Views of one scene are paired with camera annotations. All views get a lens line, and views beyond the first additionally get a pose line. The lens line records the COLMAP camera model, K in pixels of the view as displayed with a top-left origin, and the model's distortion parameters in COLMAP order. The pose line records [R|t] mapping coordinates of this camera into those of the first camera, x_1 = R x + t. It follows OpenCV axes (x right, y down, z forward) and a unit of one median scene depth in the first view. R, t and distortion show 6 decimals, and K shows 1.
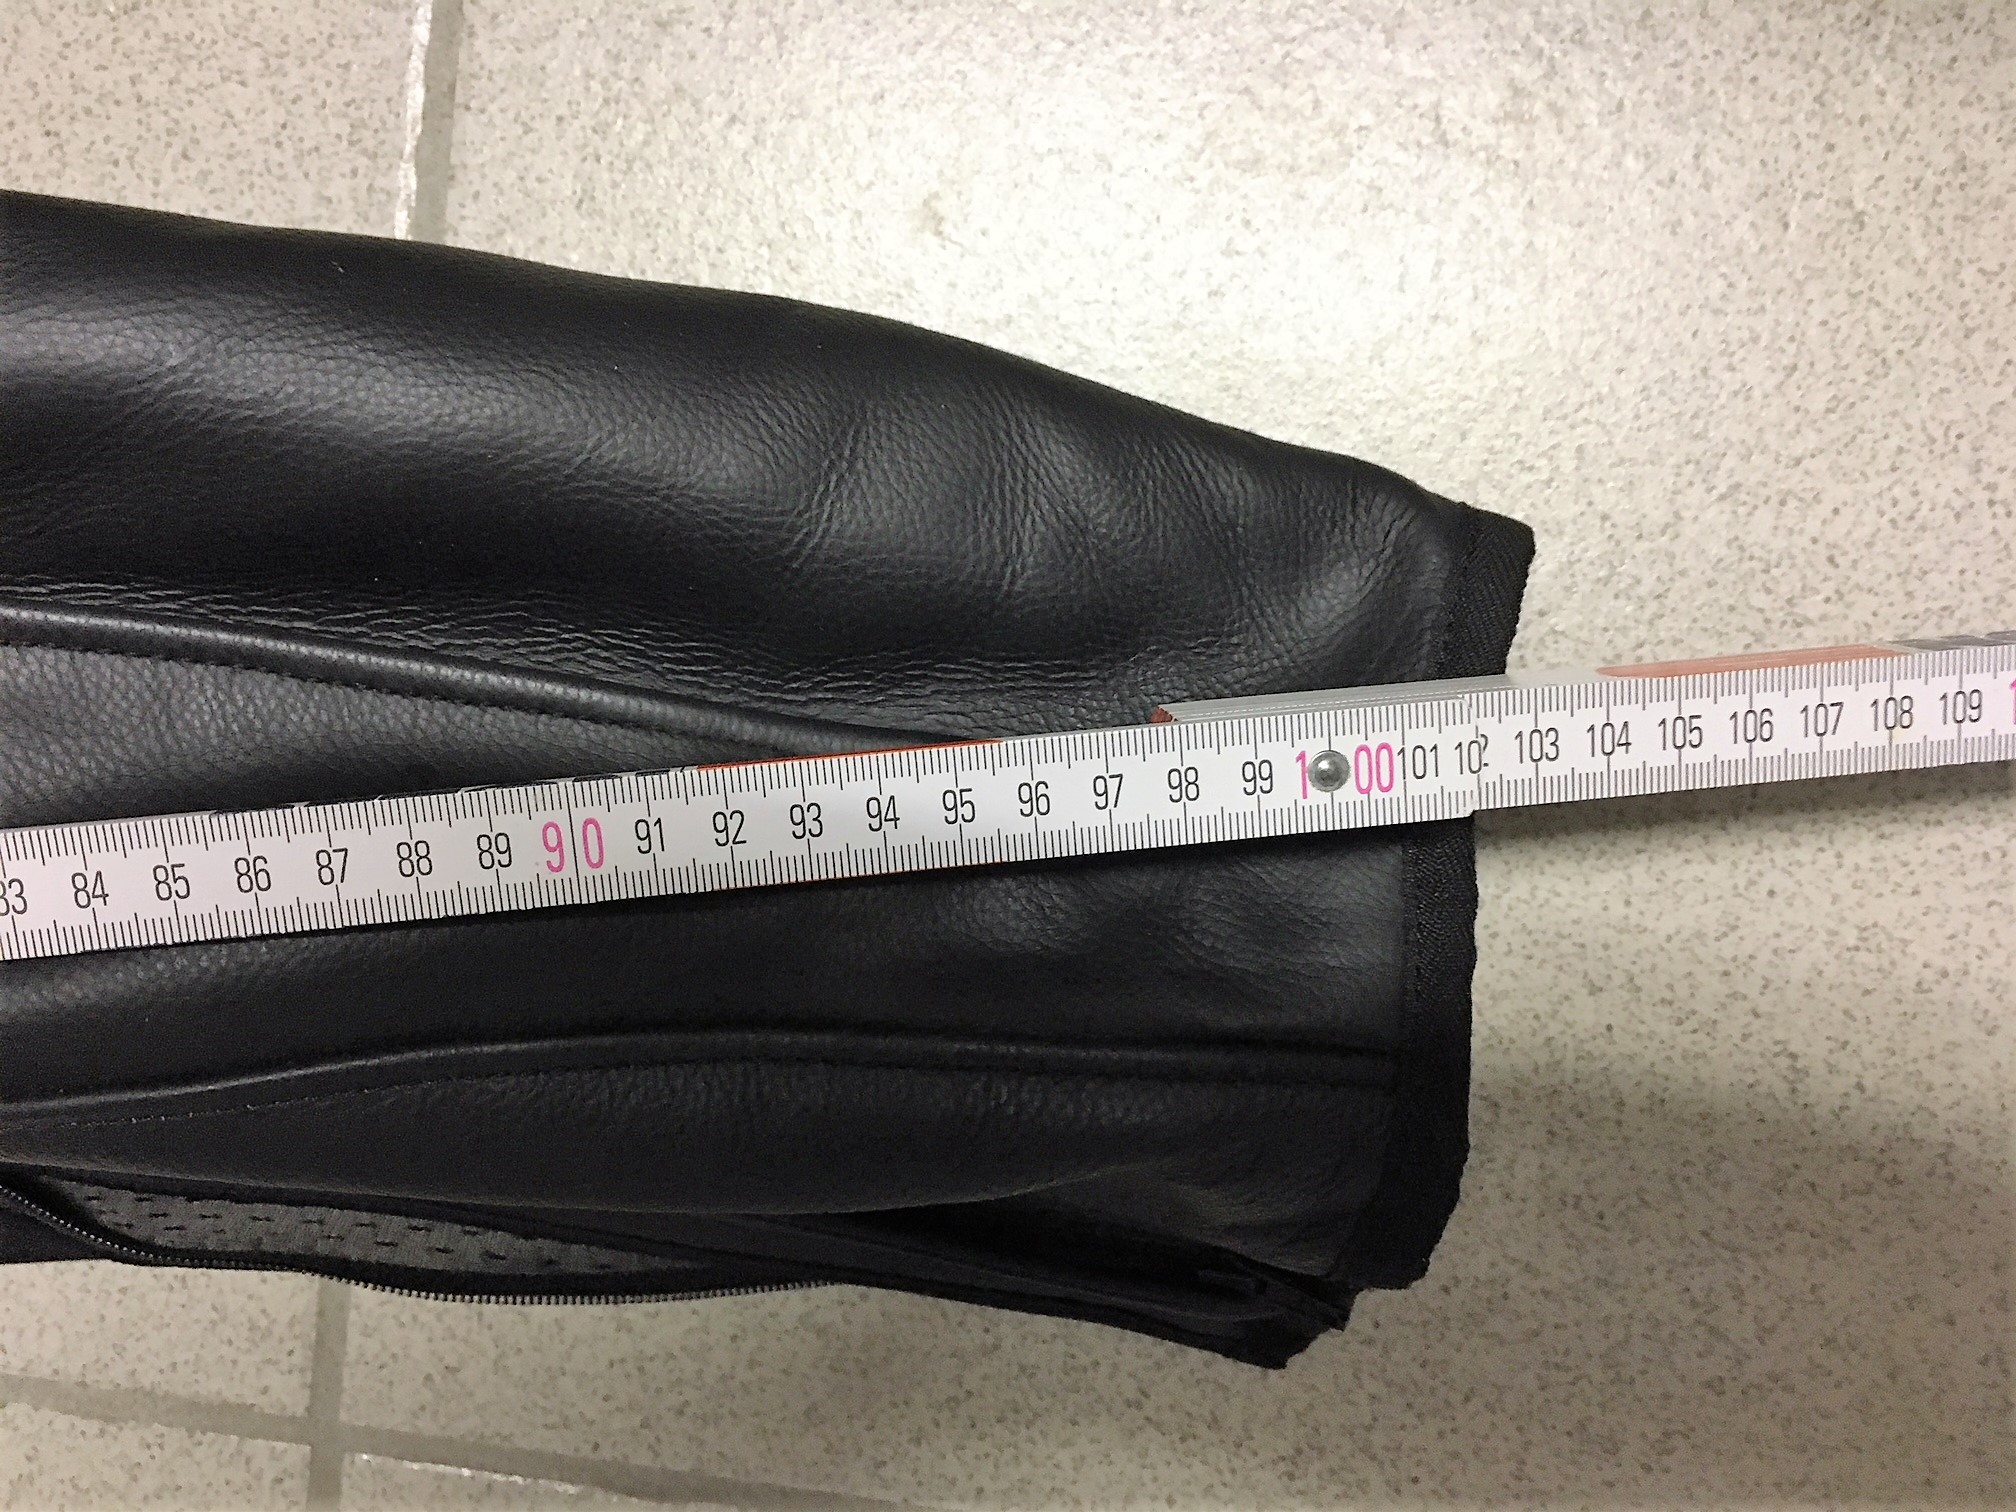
lens RADIAL K [[1609.7, 0, 1008.0], [0, 1609.7, 756.0], [0, 0, 1]] dist [0.061781, -0.092844]
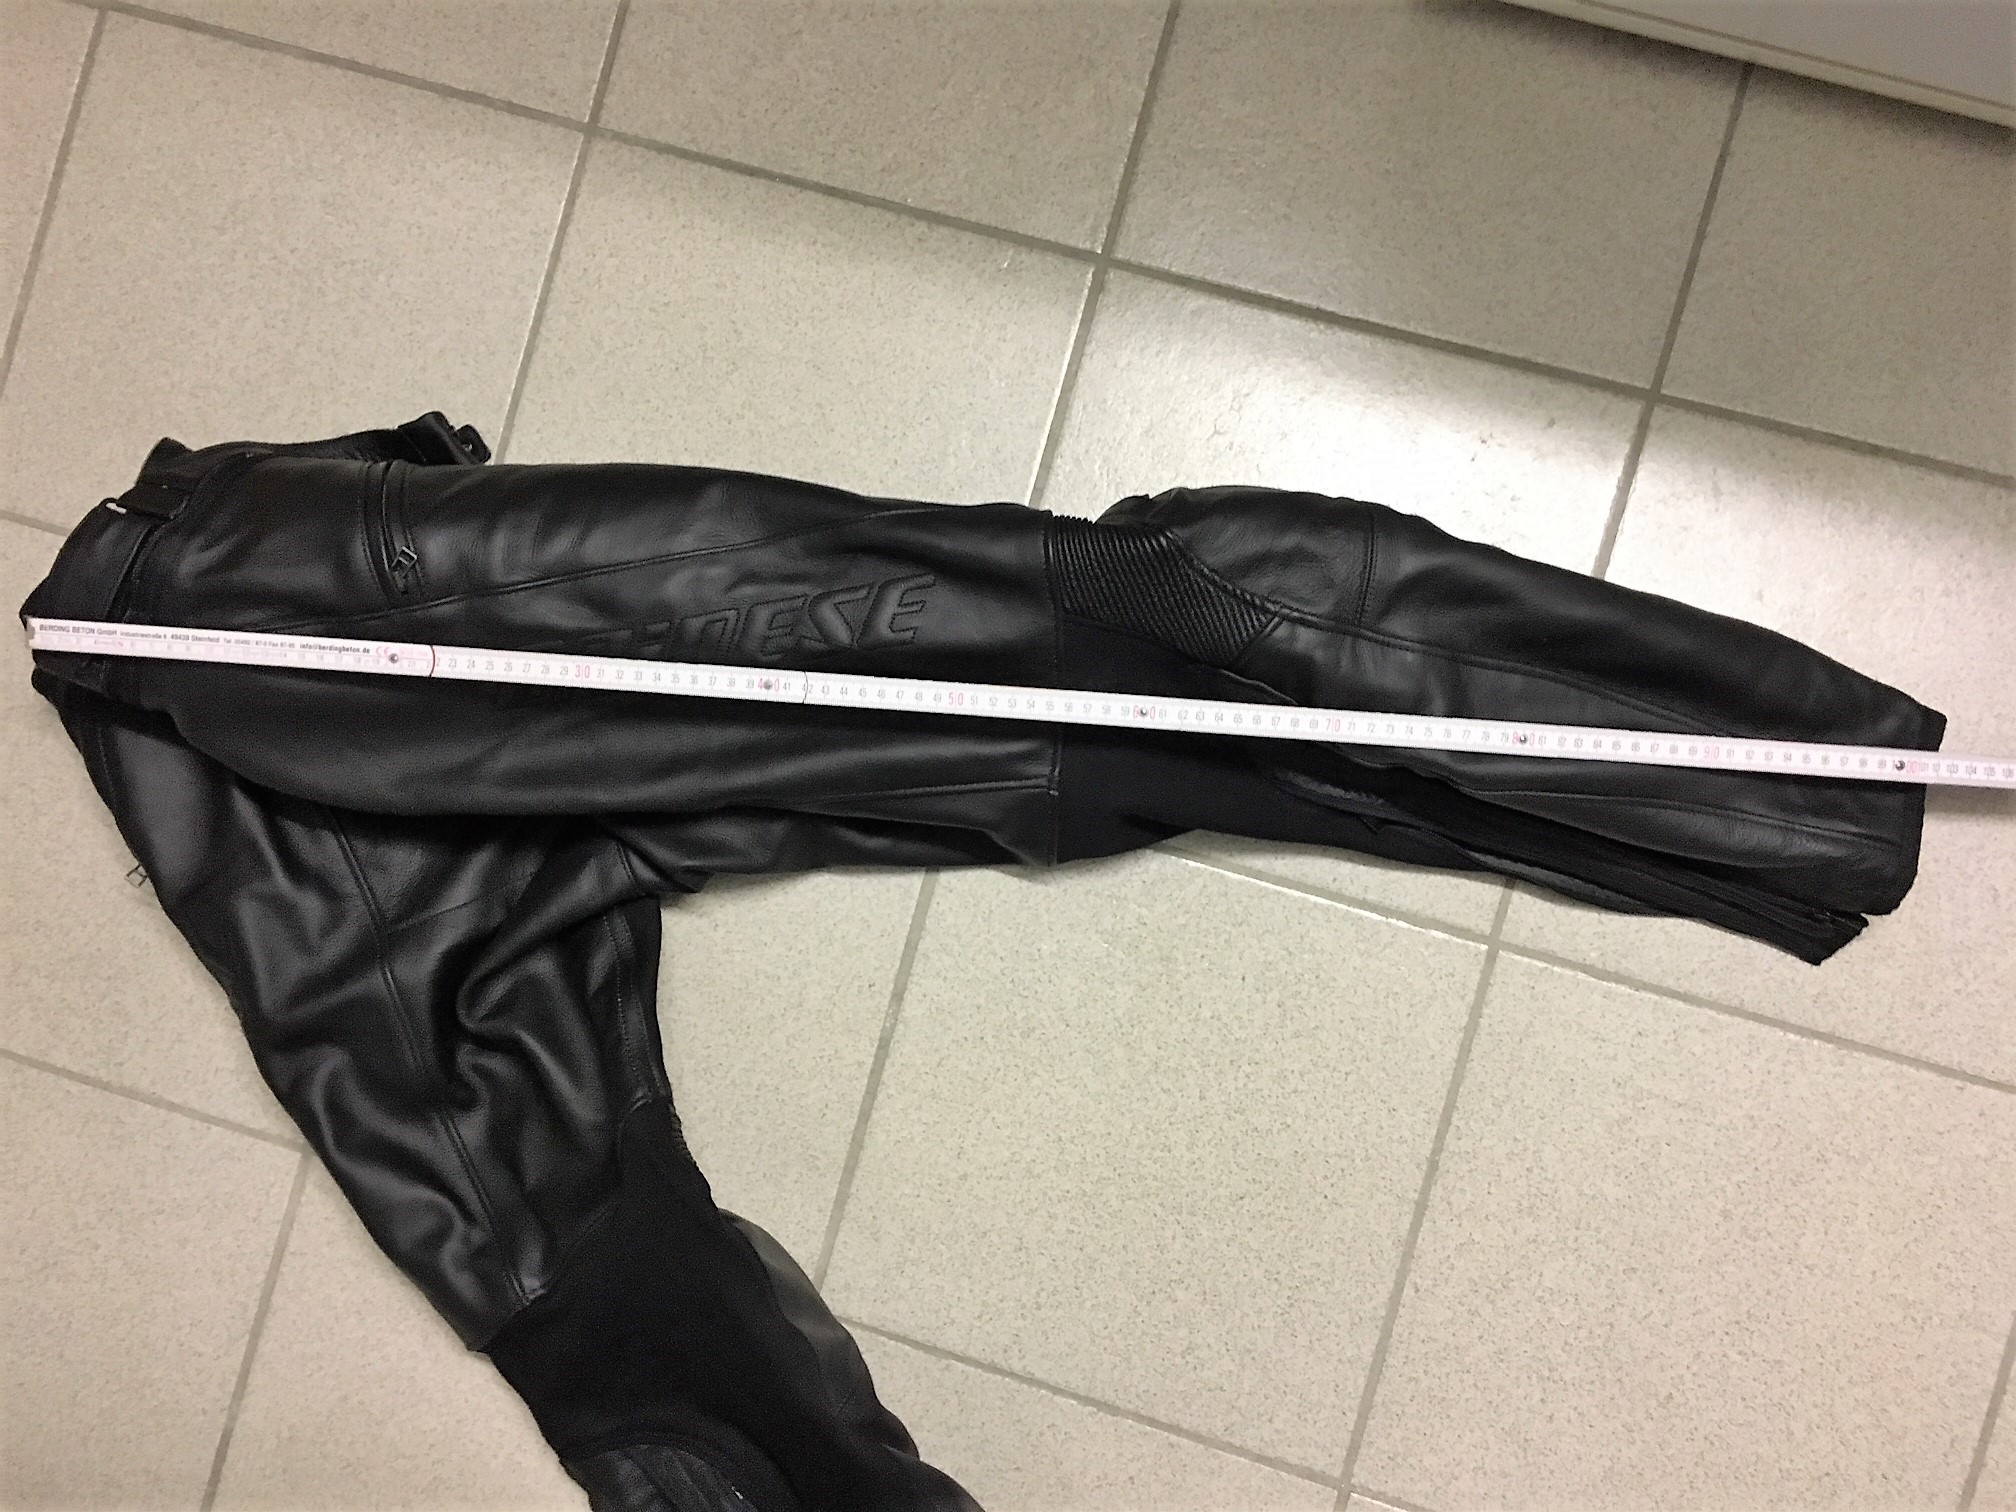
lens RADIAL K [[1609.7, 0, 1008.0], [0, 1609.7, 756.0], [0, 0, 1]] dist [0.061781, -0.092844]
pose [[0.986035, 0.158591, -0.050834, -1.349446], [-0.162128, 0.983893, -0.075293, 0.491111], [0.038074, 0.082483, 0.995865, -2.346994]]
